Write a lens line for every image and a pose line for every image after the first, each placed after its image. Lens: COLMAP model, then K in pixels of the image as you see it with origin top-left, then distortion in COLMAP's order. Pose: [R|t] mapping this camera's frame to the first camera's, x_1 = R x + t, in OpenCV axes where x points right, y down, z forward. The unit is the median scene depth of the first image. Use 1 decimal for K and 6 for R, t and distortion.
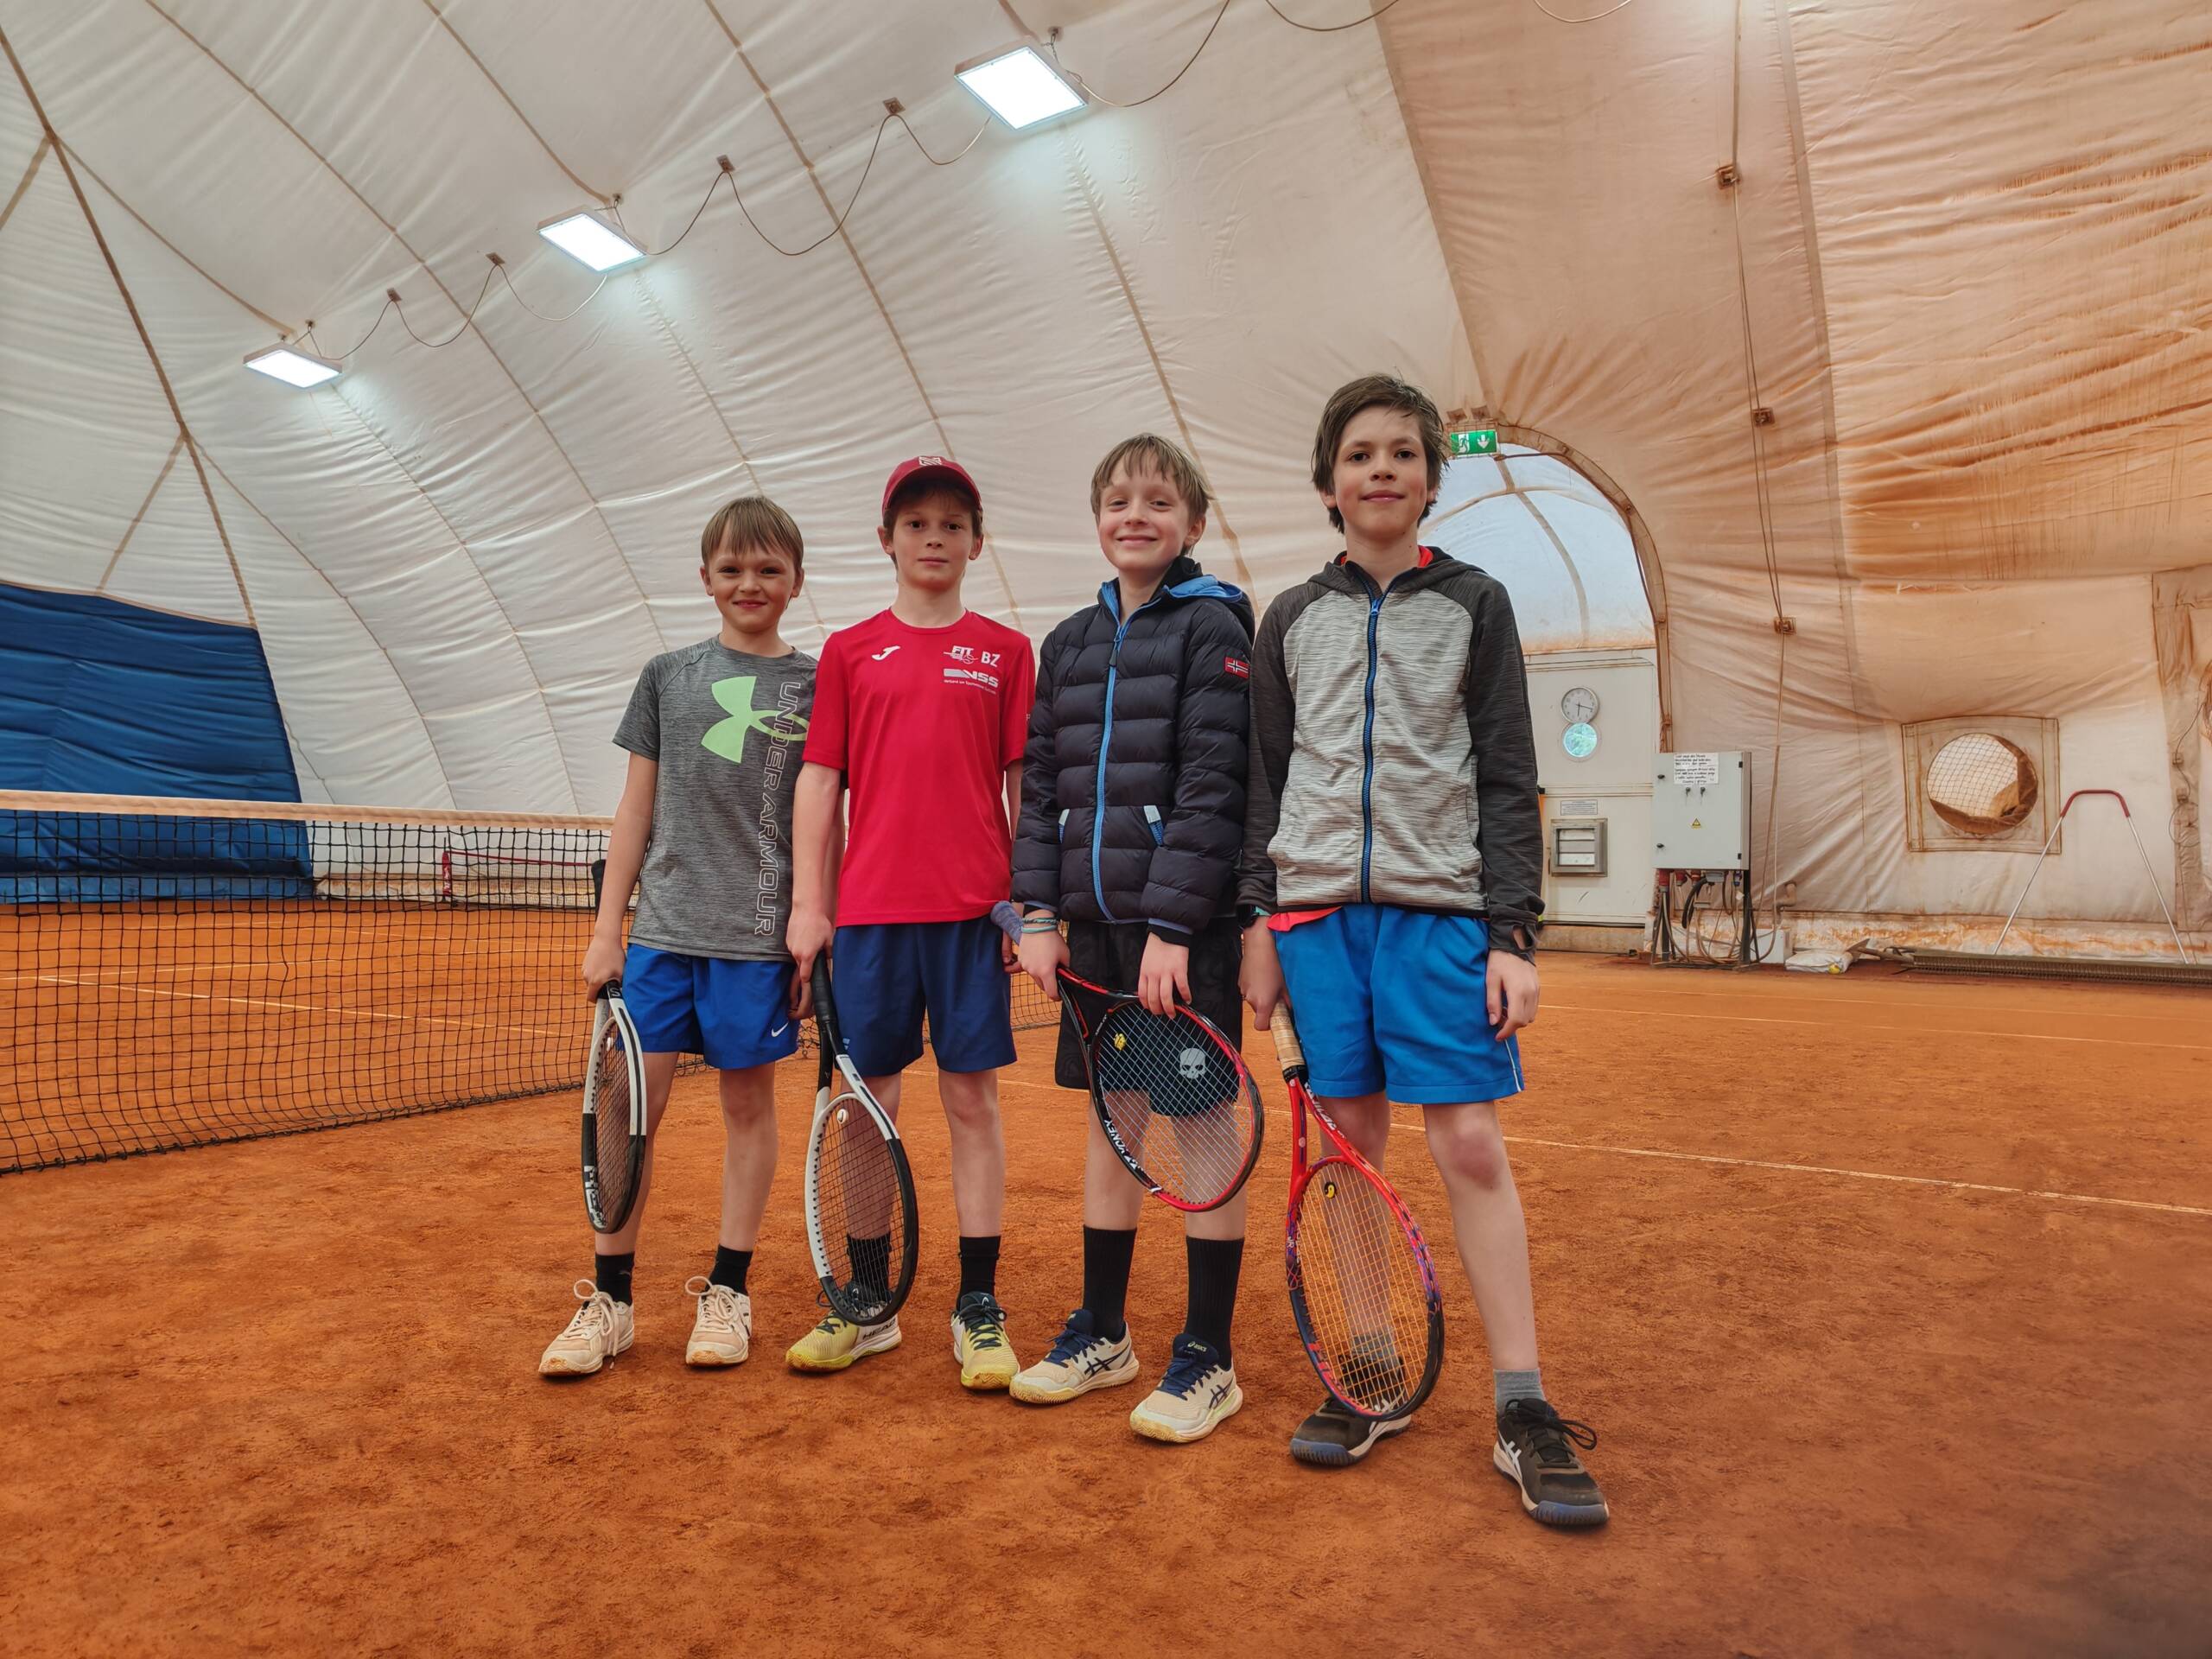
lens RADIAL K [[1705.2, 0, 1094.2], [0, 1705.2, 835.3], [0, 0, 1]] dist [0.018859, -0.005409]
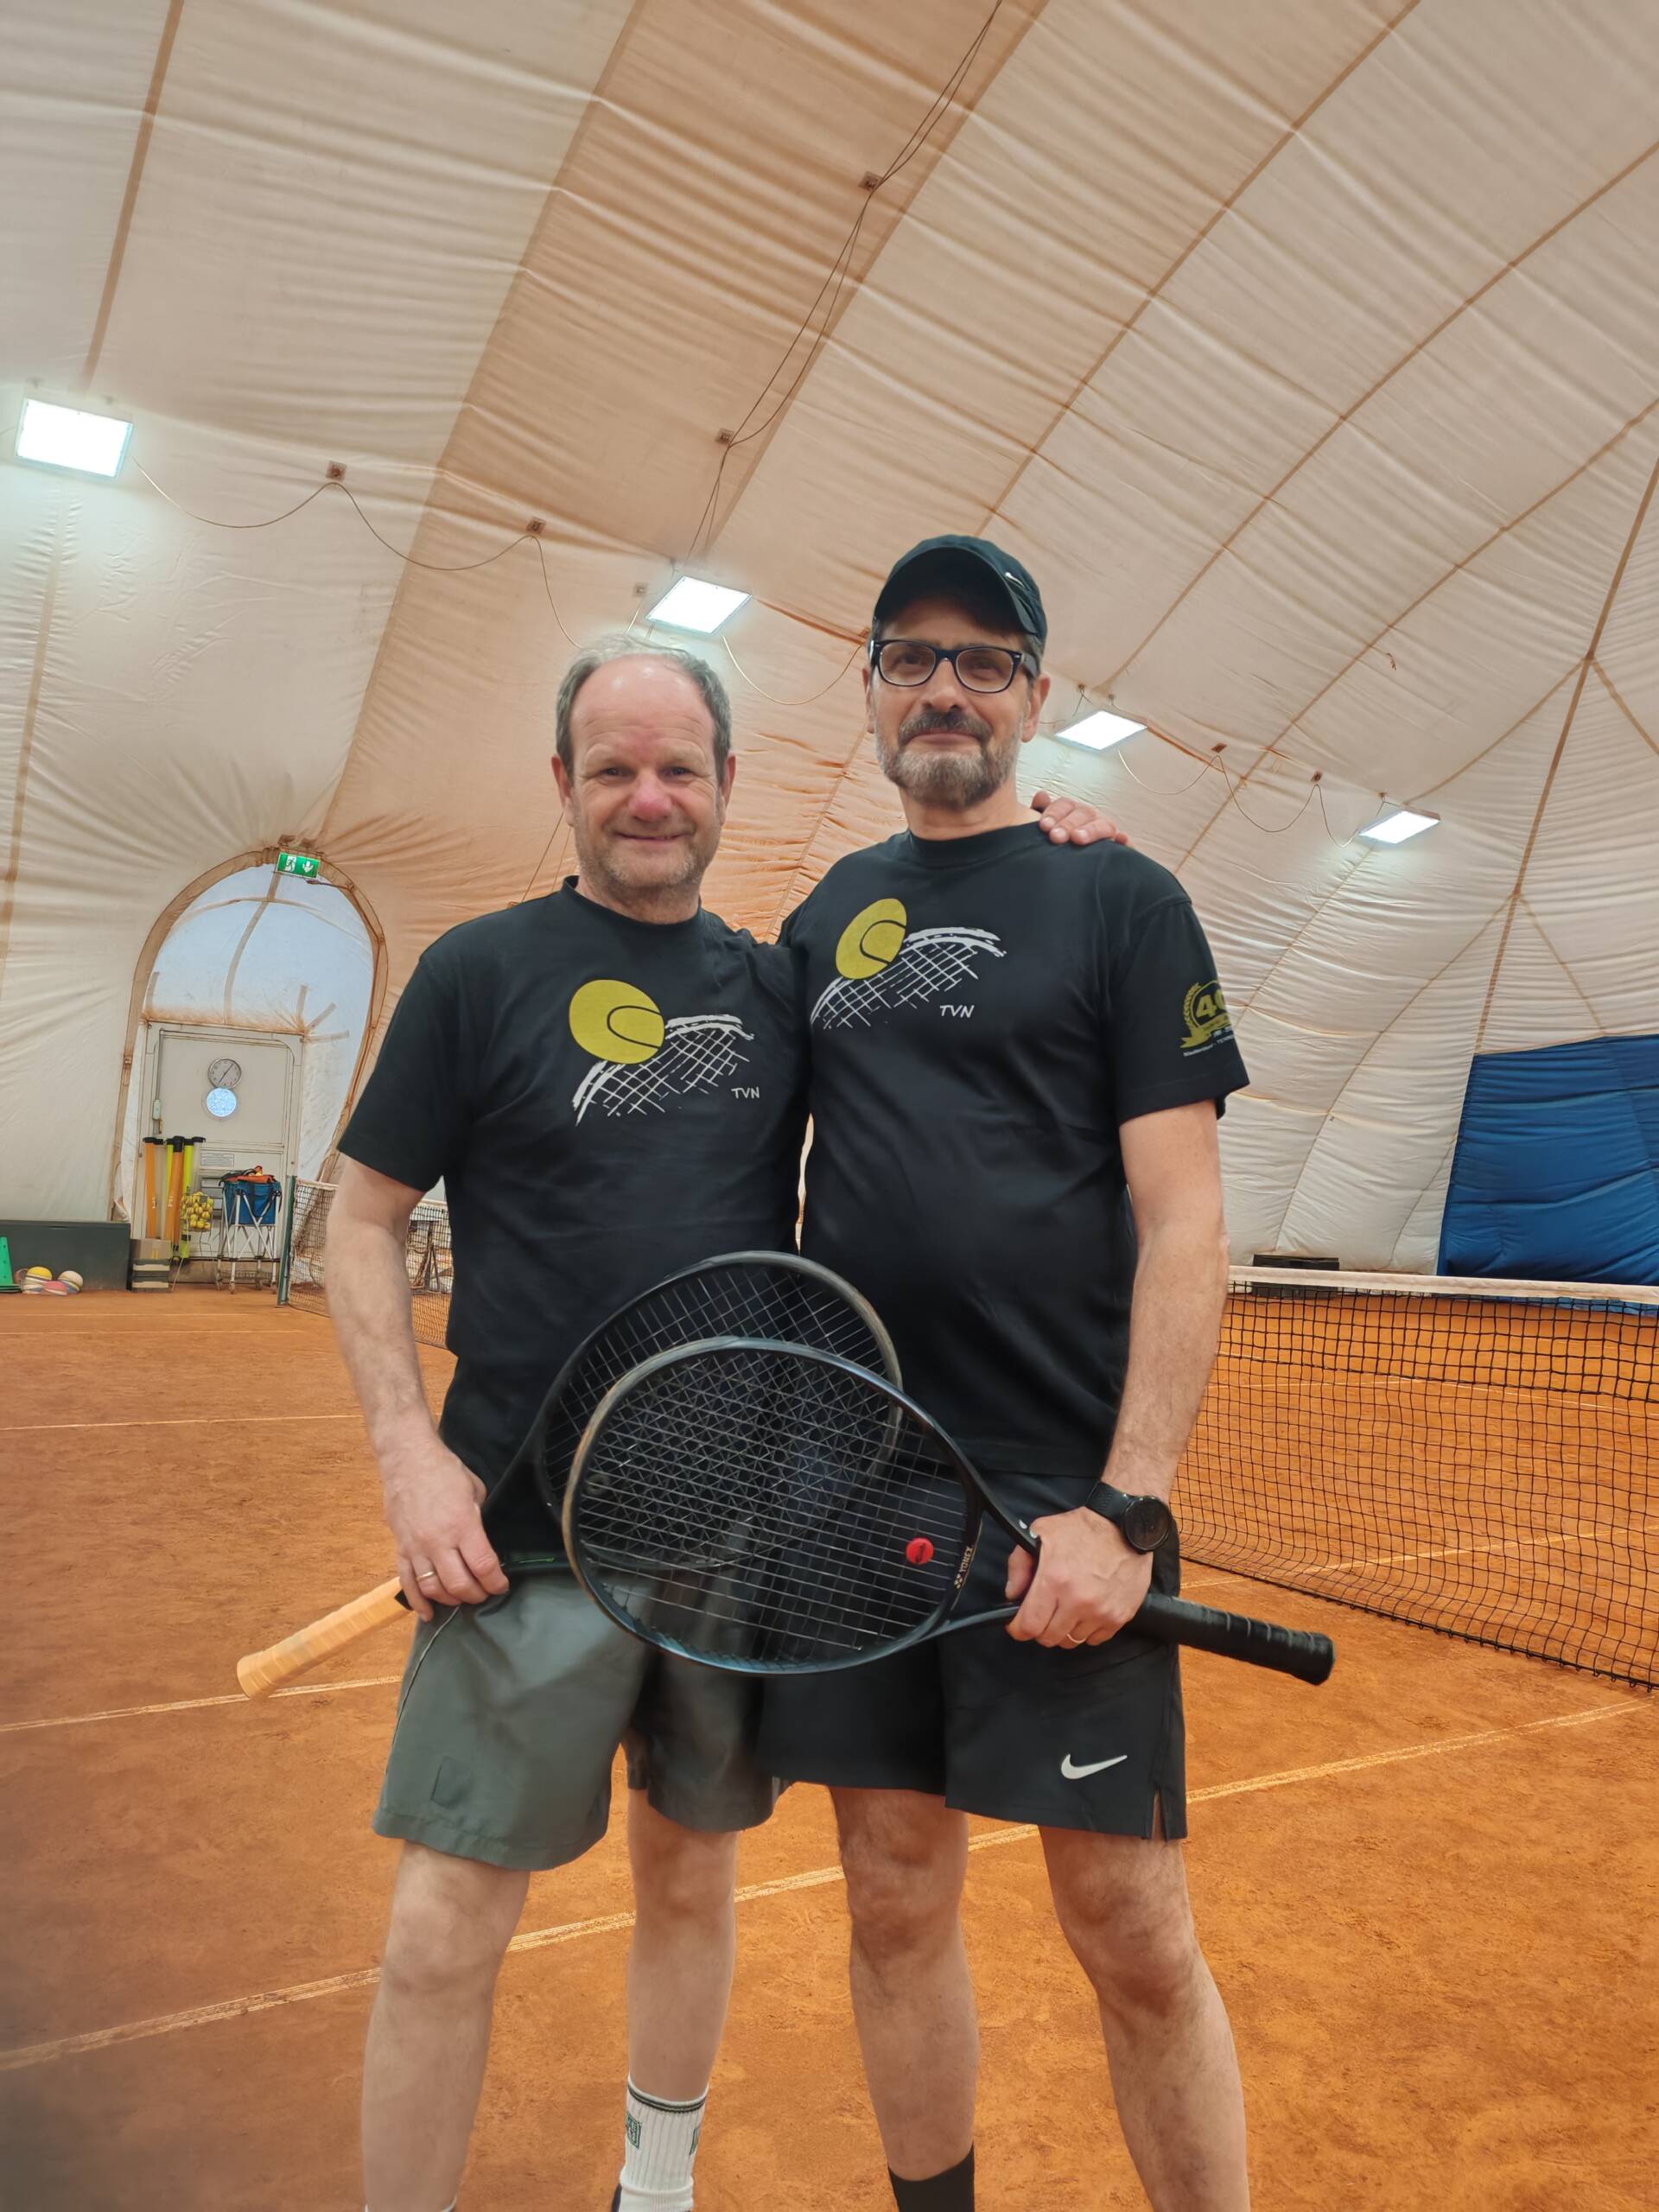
lens RADIAL K [[1705.2, 0, 843.2], [0, 1705.2, 1108.6], [0, 0, 1]] dist [0.018859, -0.005409]
pose [[0.349256, 0.056154, 0.935343, -0.712138], [-0.049222, 0.997924, -0.041532, -0.025047], [-0.935734, -0.031535, 0.351295, 0.194555]]
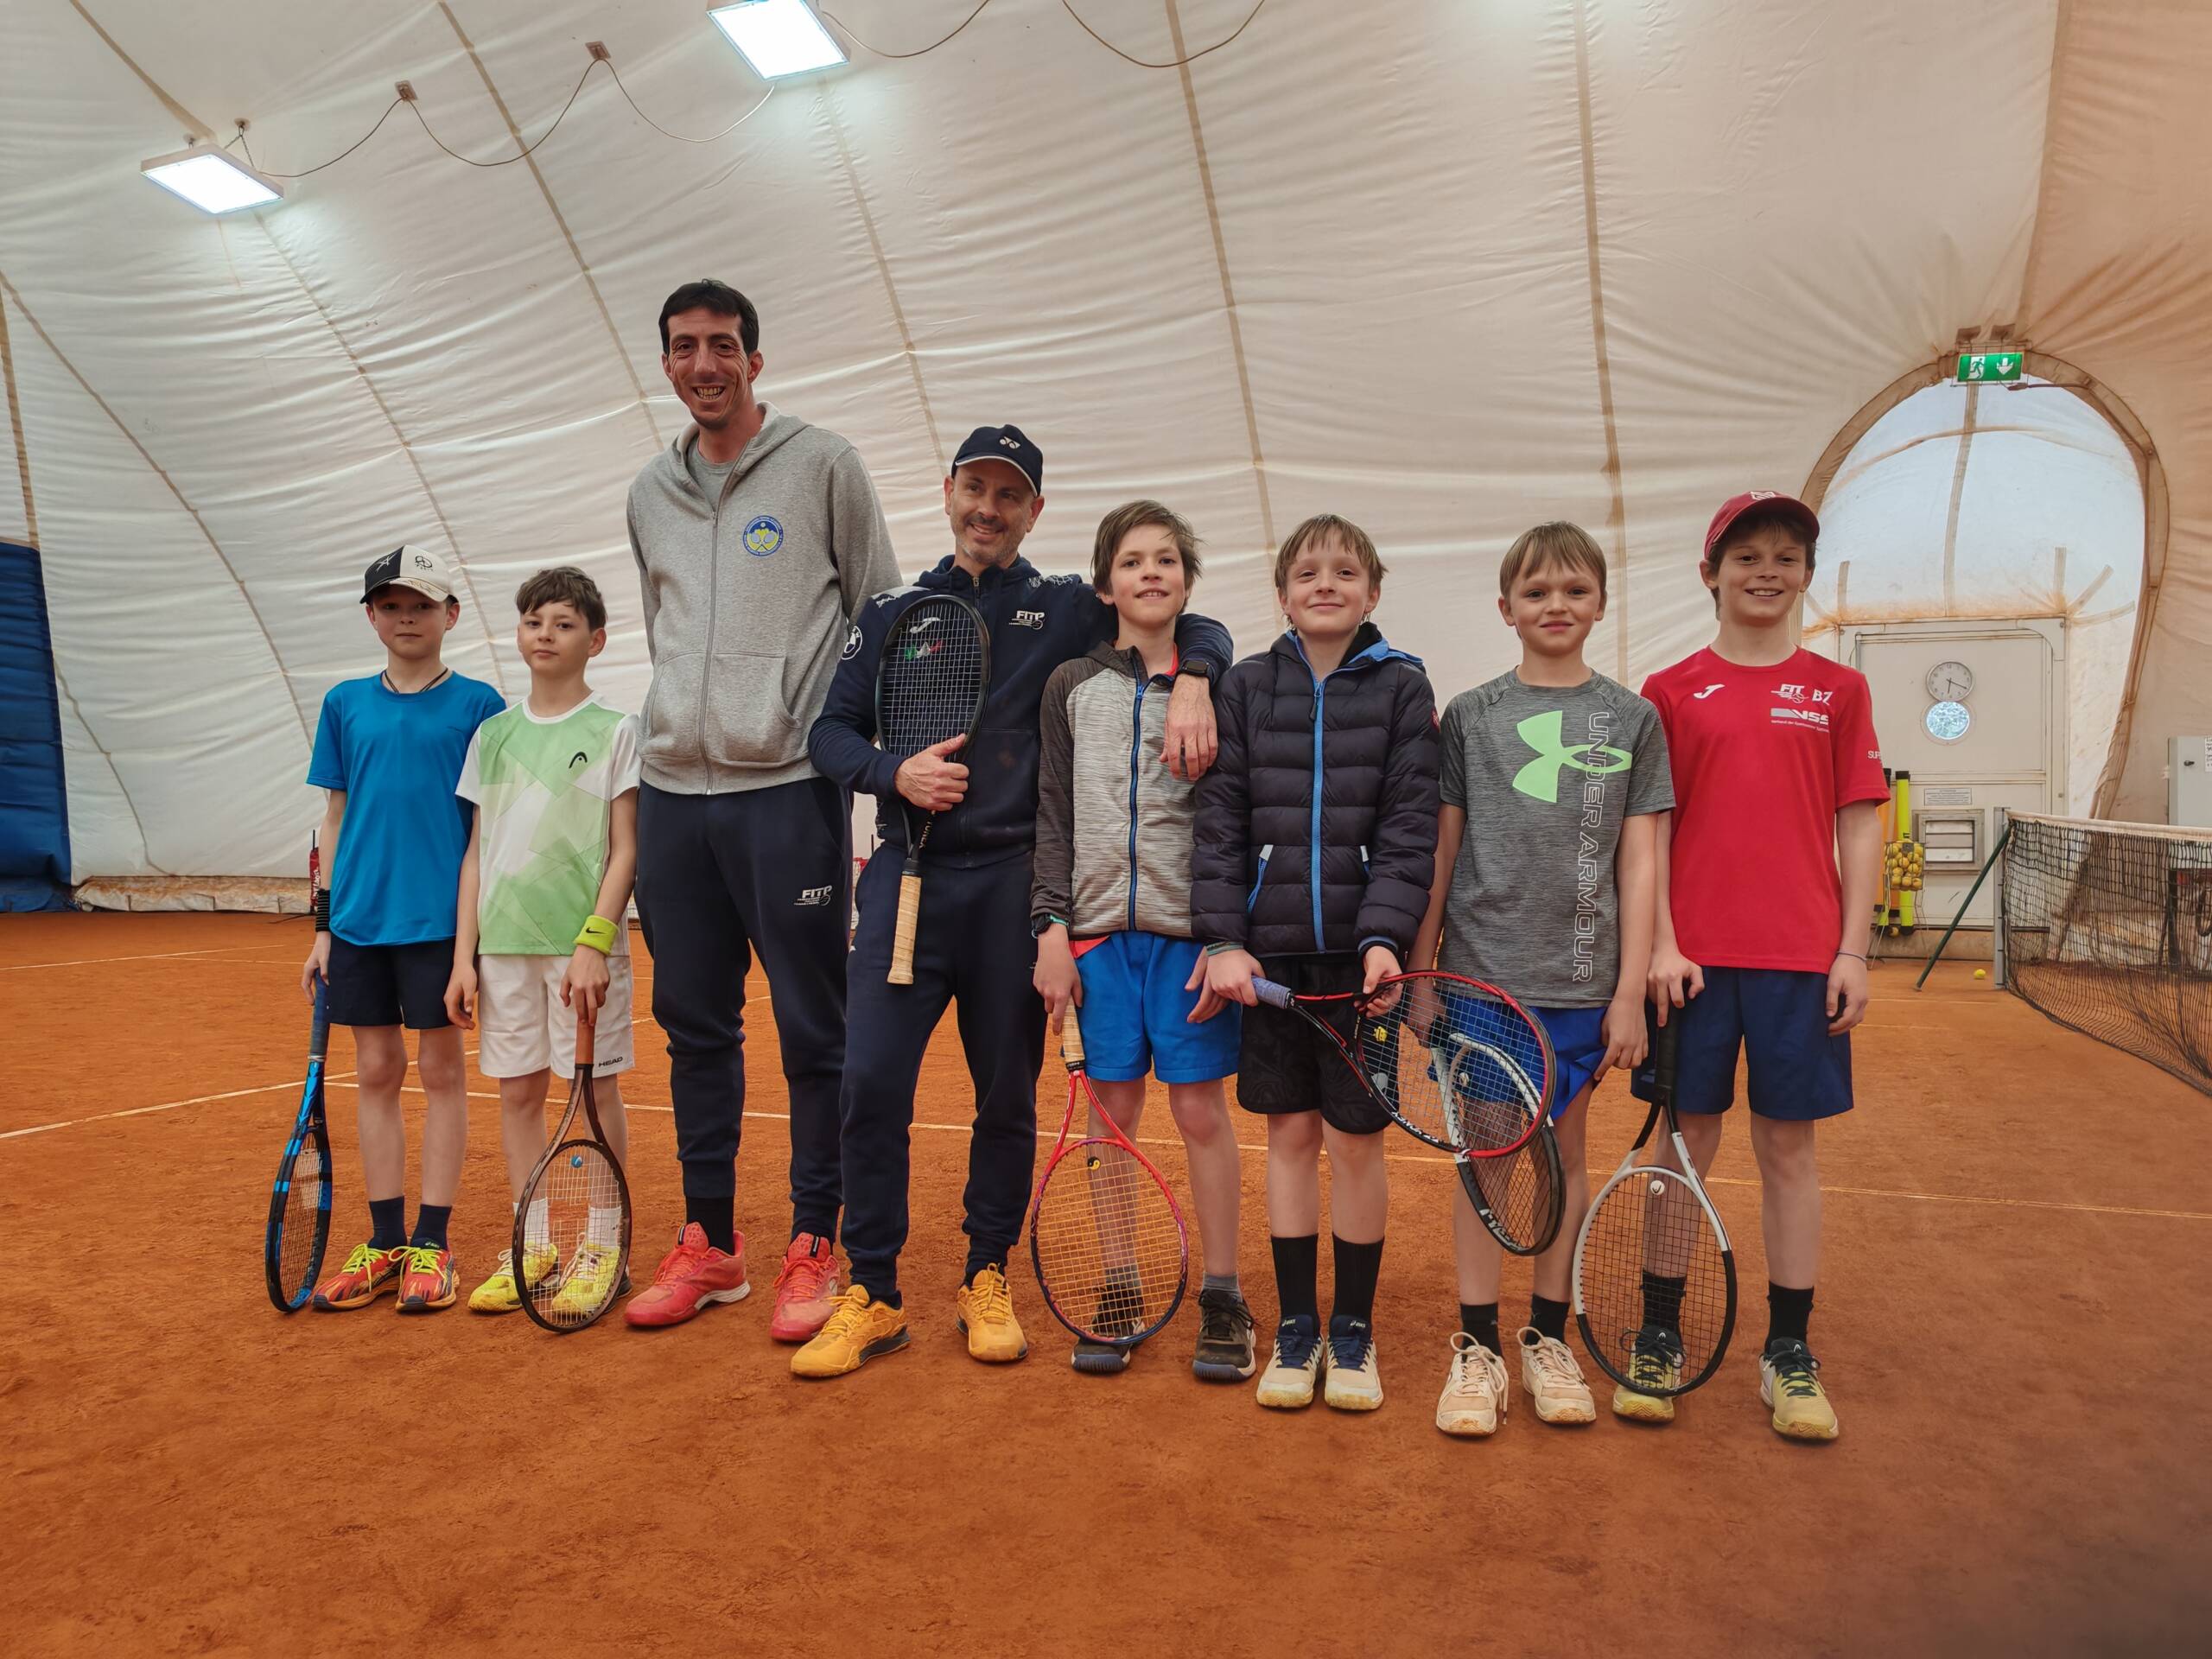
lens RADIAL K [[1705.2, 0, 1085.2], [0, 1705.2, 819.7], [0, 0, 1]] dist [0.018859, -0.005409]
pose [[0.965534, -0.003059, 0.260260, -0.402868], [0.002267, 0.999992, 0.003341, -0.008851], [-0.260268, -0.002636, 0.965533, 0.275059]]
